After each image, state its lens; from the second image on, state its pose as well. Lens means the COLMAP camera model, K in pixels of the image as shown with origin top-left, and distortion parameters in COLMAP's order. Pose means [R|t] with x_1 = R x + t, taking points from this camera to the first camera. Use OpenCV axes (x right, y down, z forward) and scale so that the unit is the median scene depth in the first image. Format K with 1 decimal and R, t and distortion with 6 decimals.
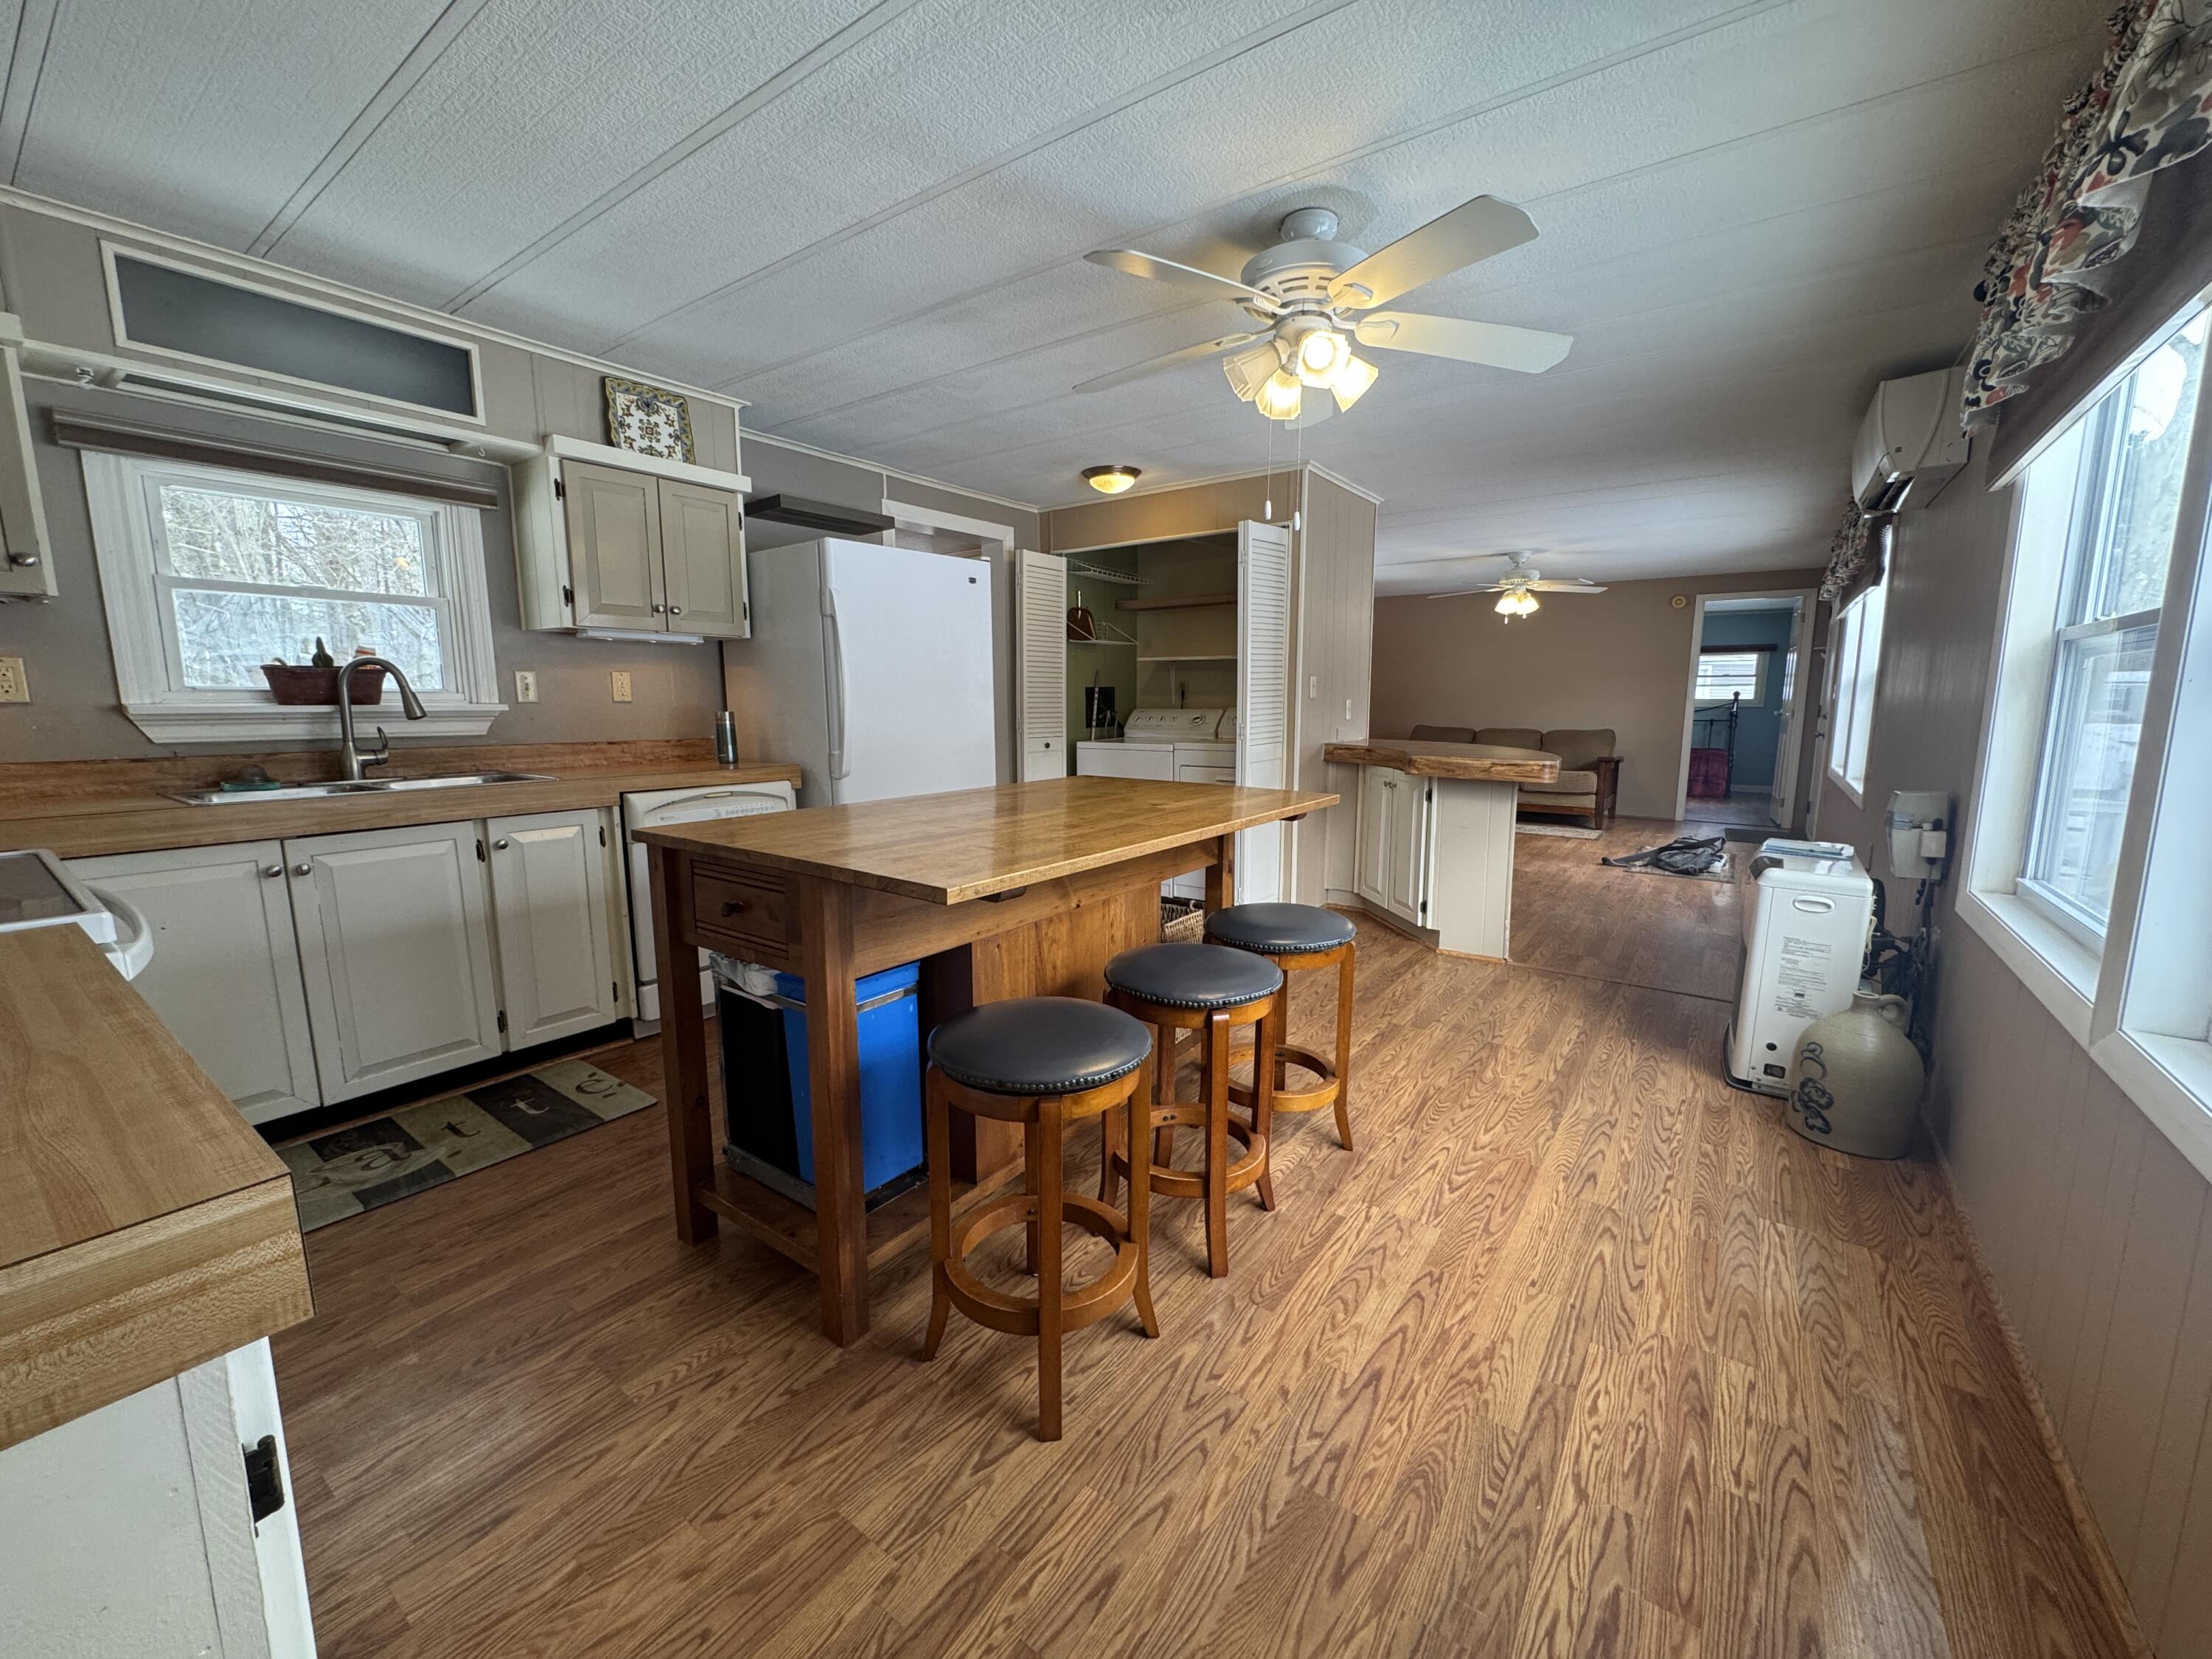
lens RADIAL K [[879.8, 0, 1106.0], [0, 879.8, 829.5], [0, 0, 1]] dist [-0.001233, 0.000371]
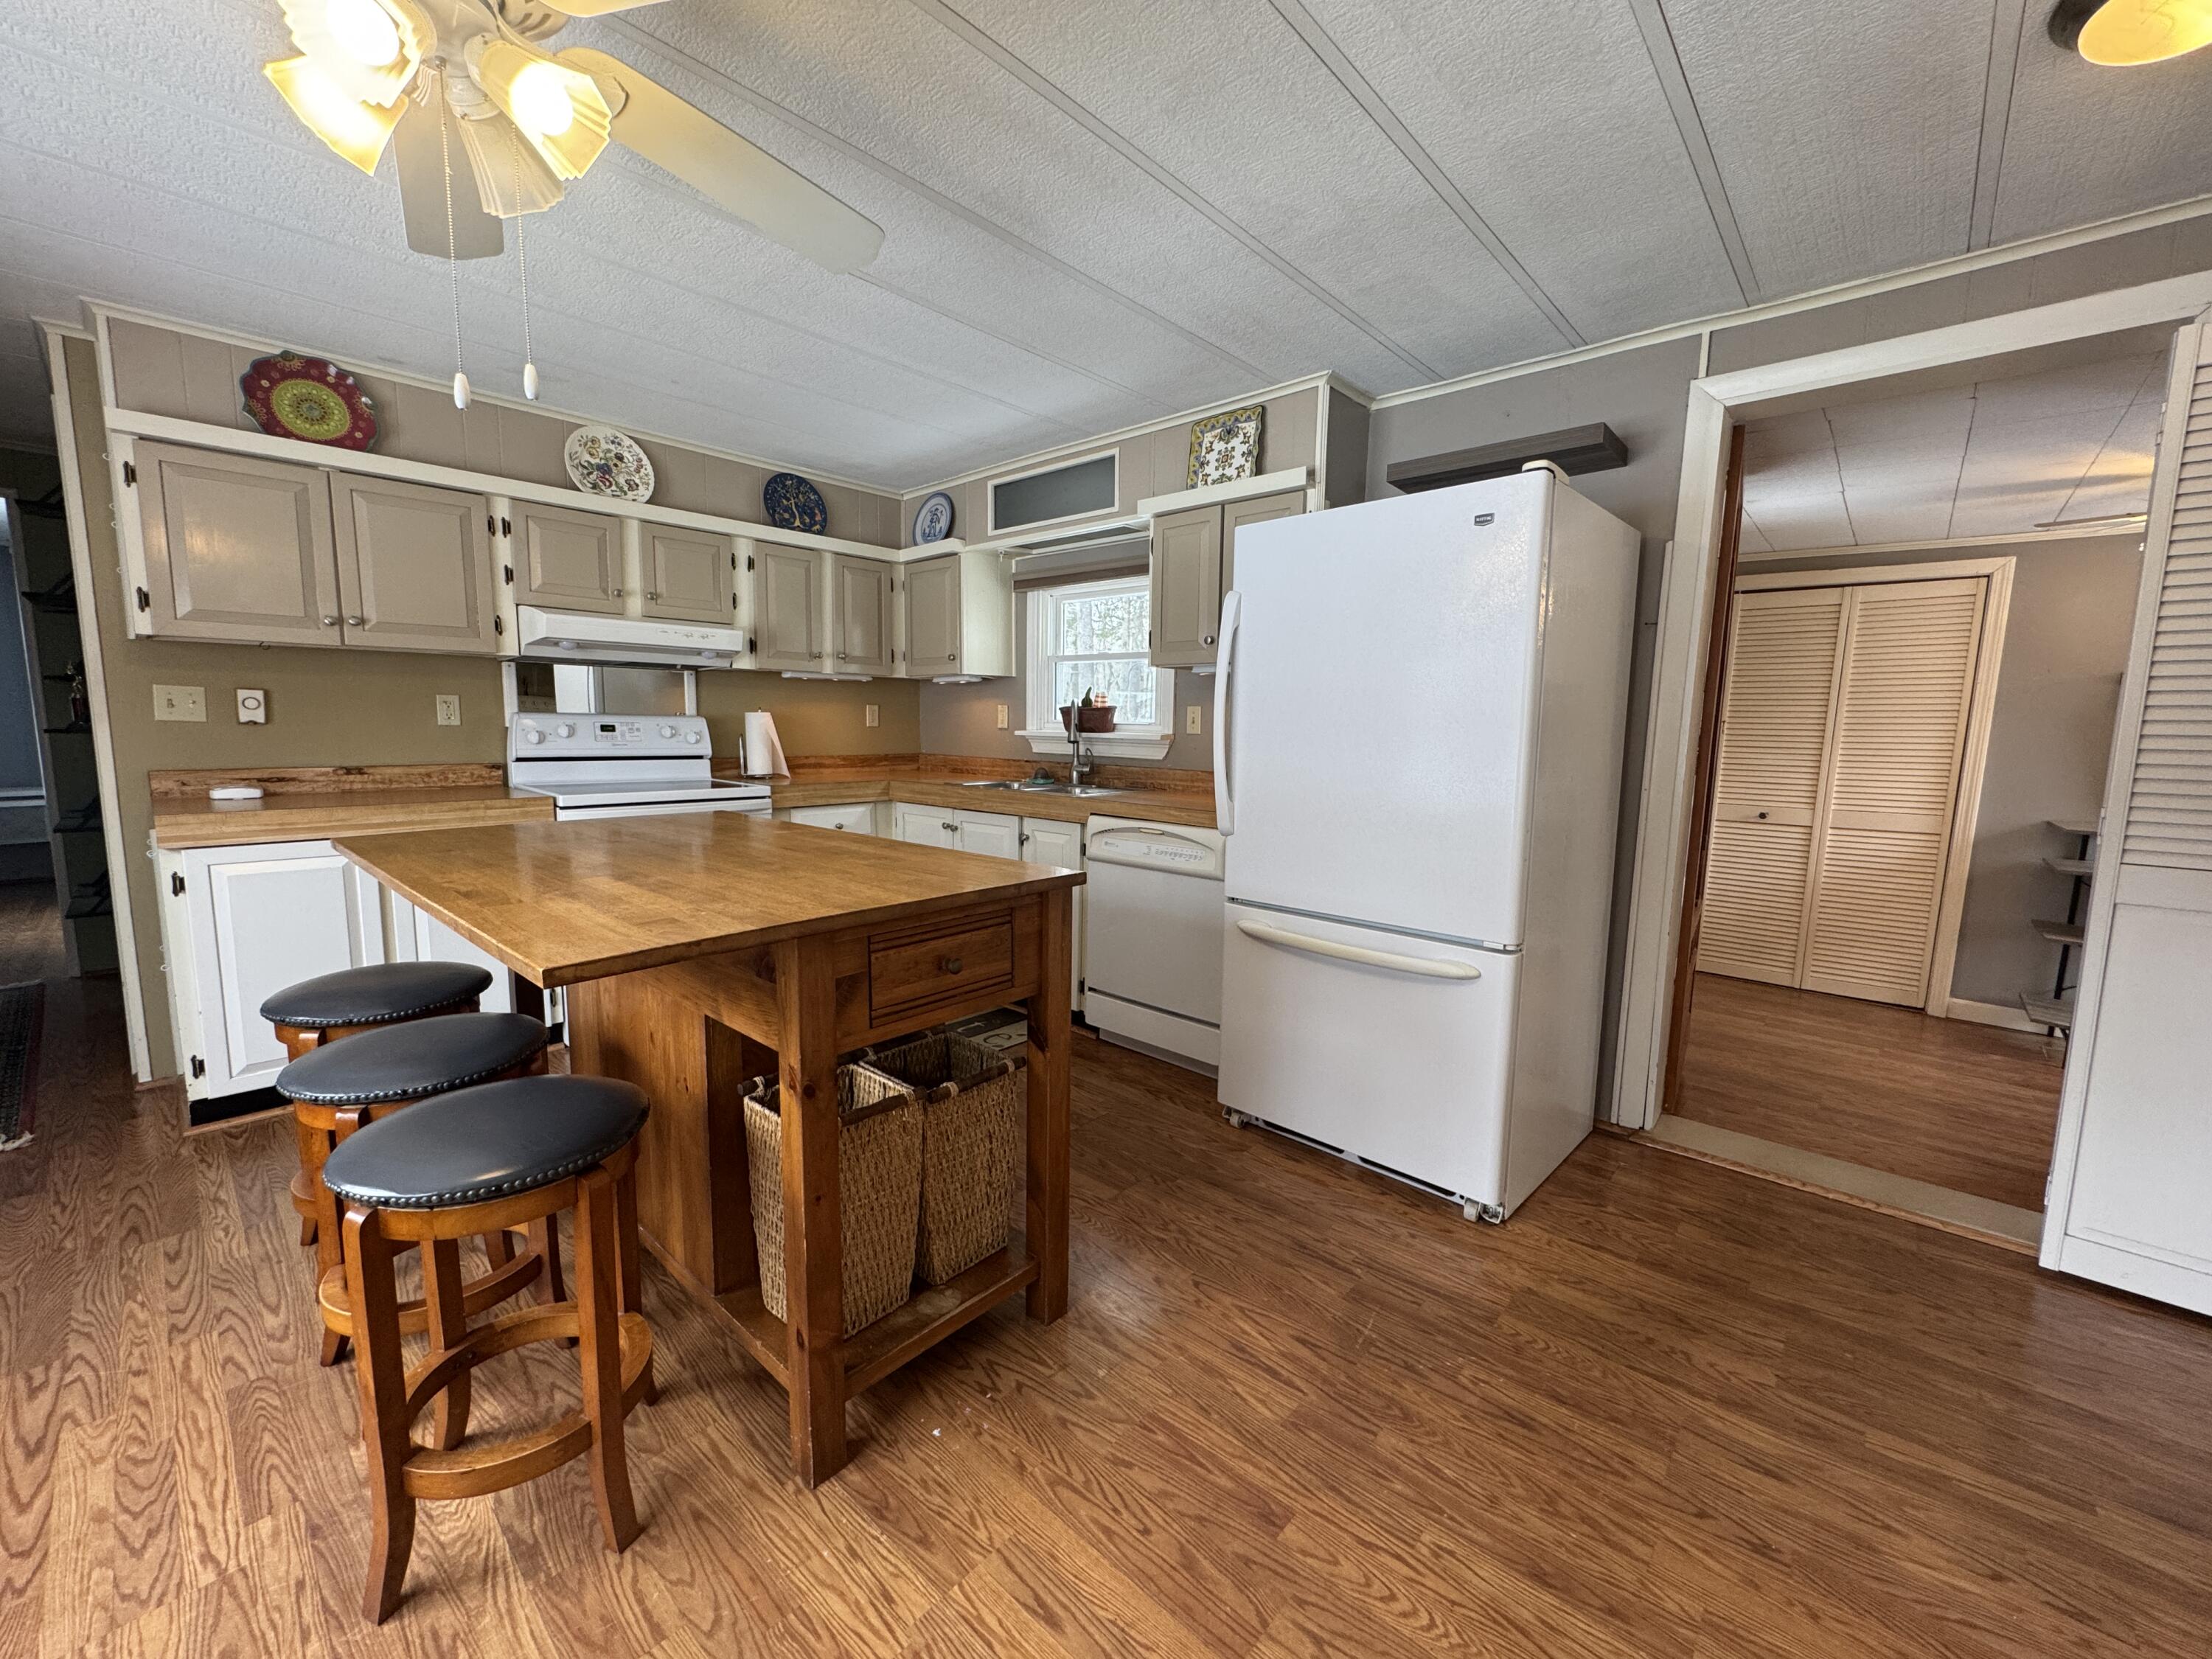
lens RADIAL K [[879.8, 0, 1106.0], [0, 879.8, 829.5], [0, 0, 1]] dist [-0.001233, 0.000371]
pose [[-0.110362, 0.115054, -0.987210, 0.620267], [-0.164512, 0.977461, 0.132309, -0.193992], [0.980182, 0.177010, -0.088946, 1.261798]]
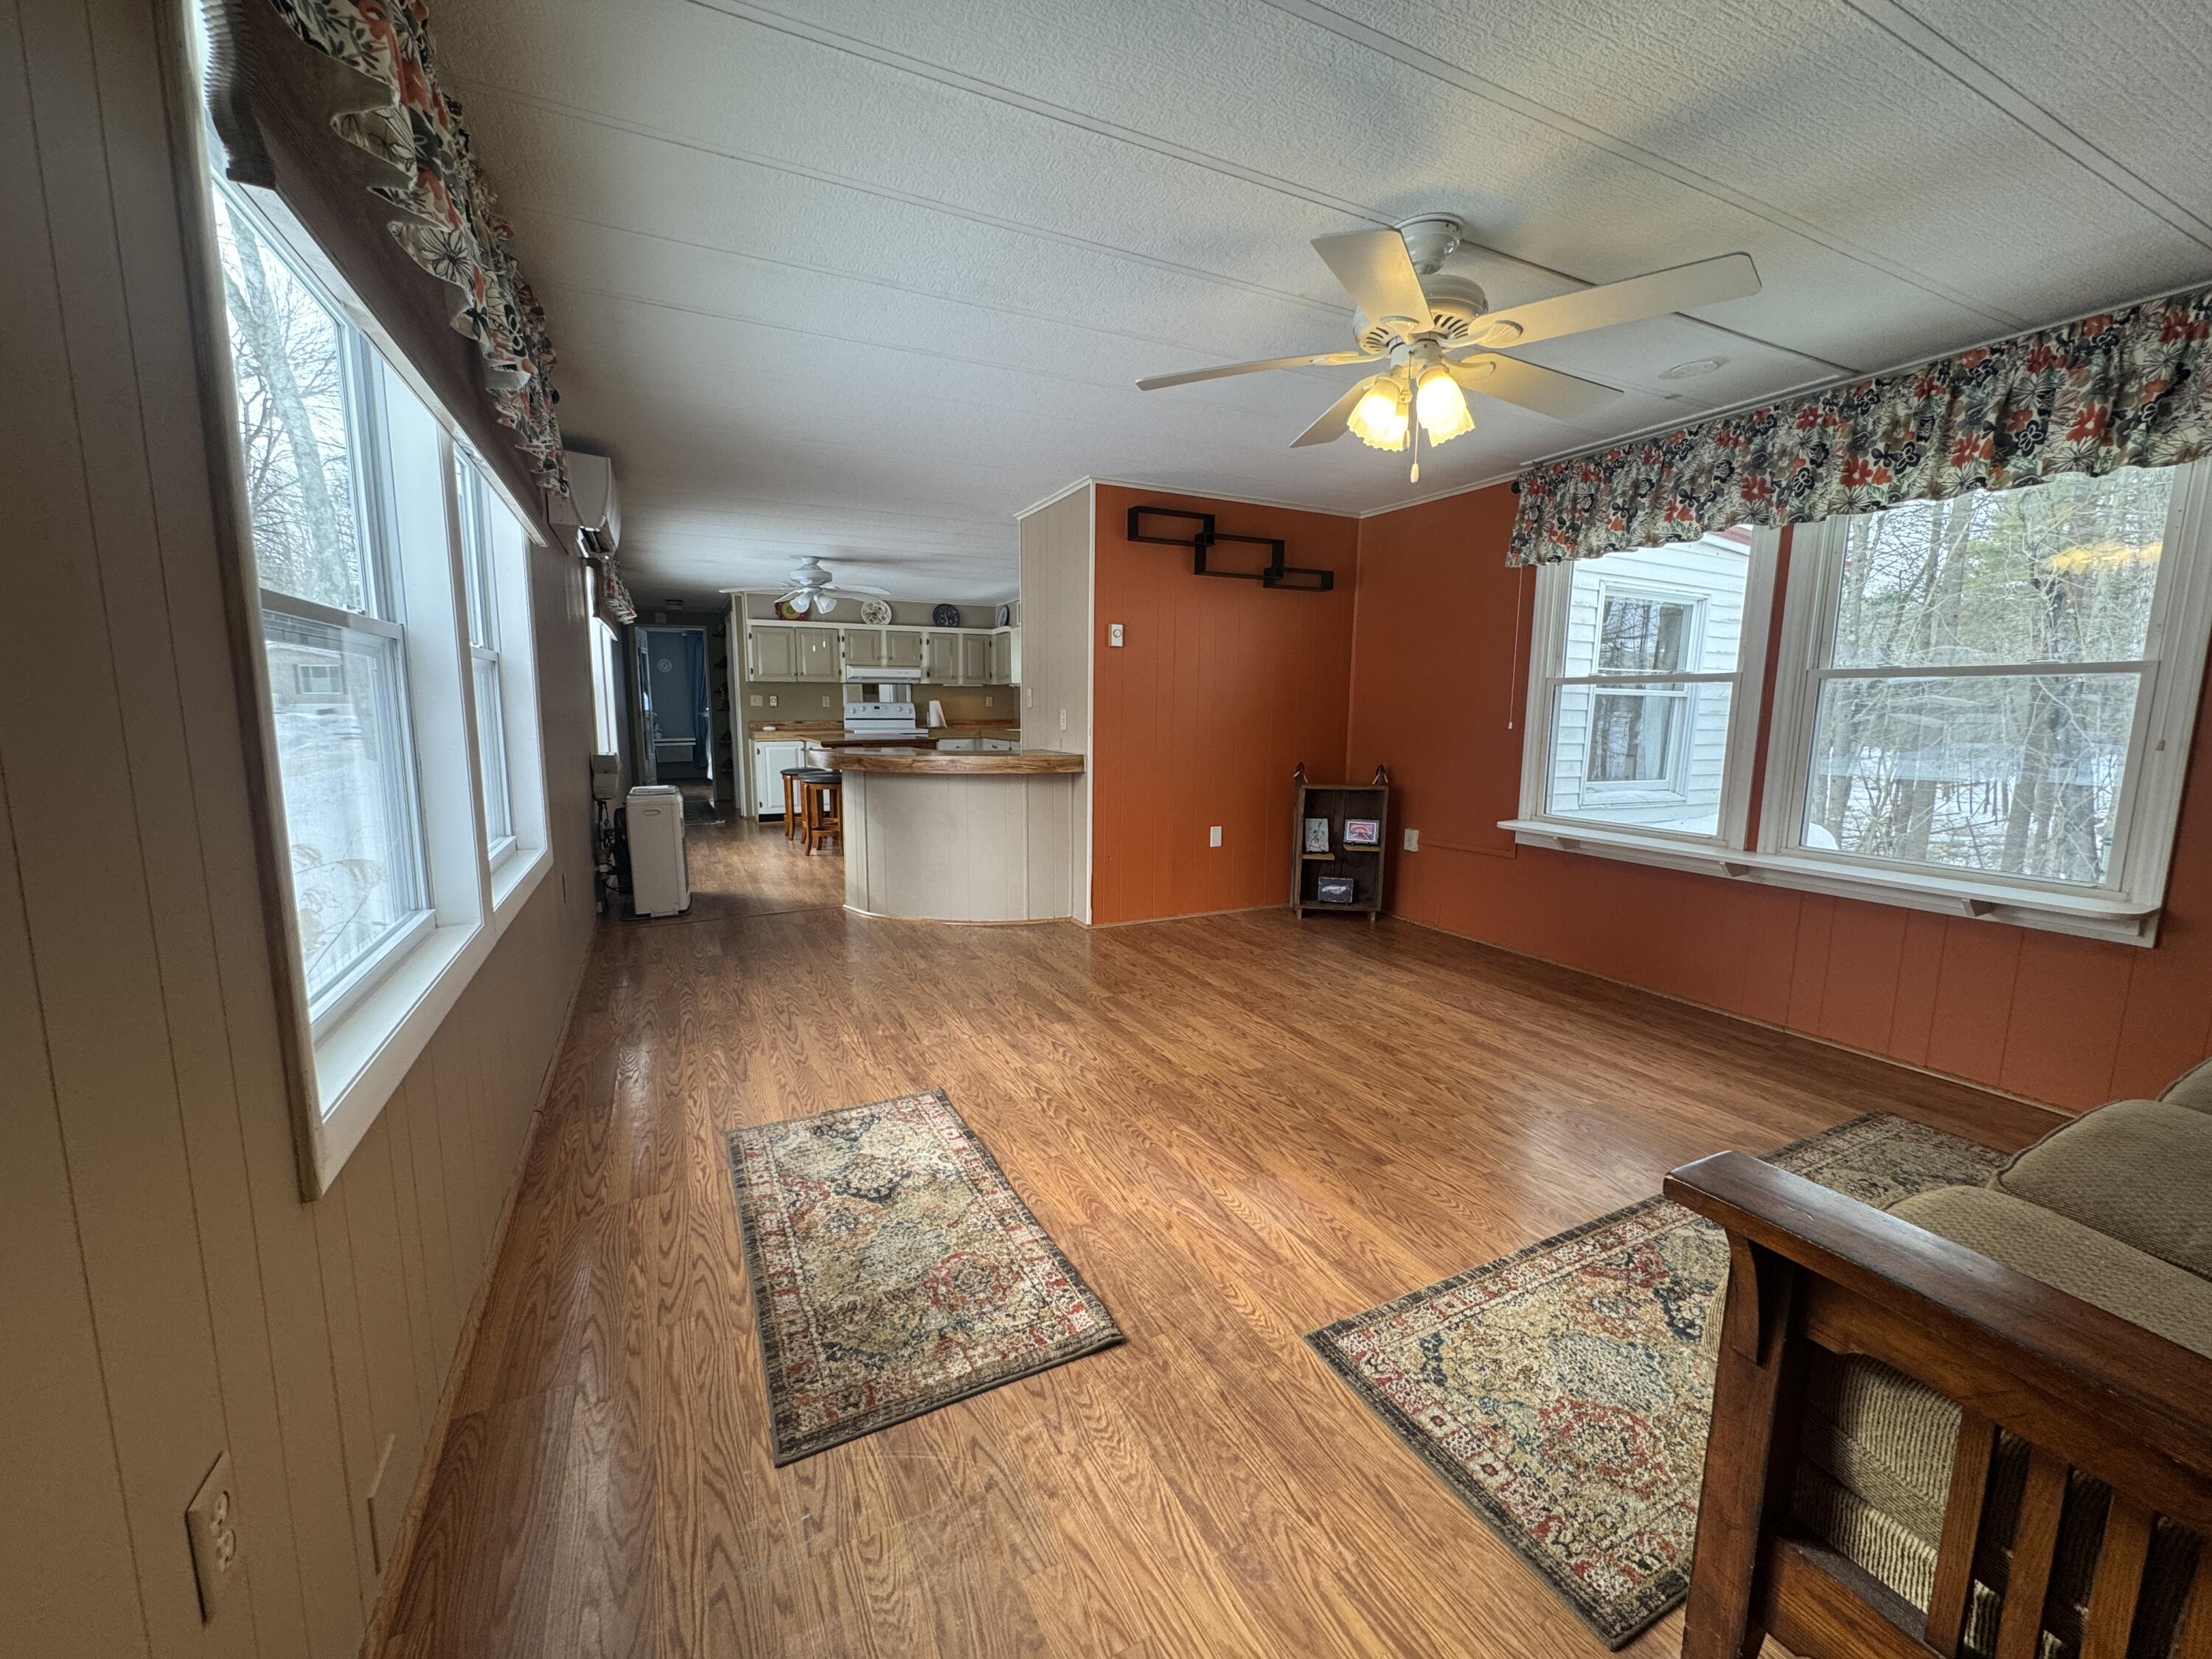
lens RADIAL K [[879.8, 0, 1106.0], [0, 879.8, 829.5], [0, 0, 1]] dist [-0.001233, 0.000371]
pose [[-0.466241, 0.121088, -0.876332, 2.194063], [-0.138461, 0.968392, 0.207476, -0.446397], [0.873755, 0.218072, -0.434738, 2.927135]]
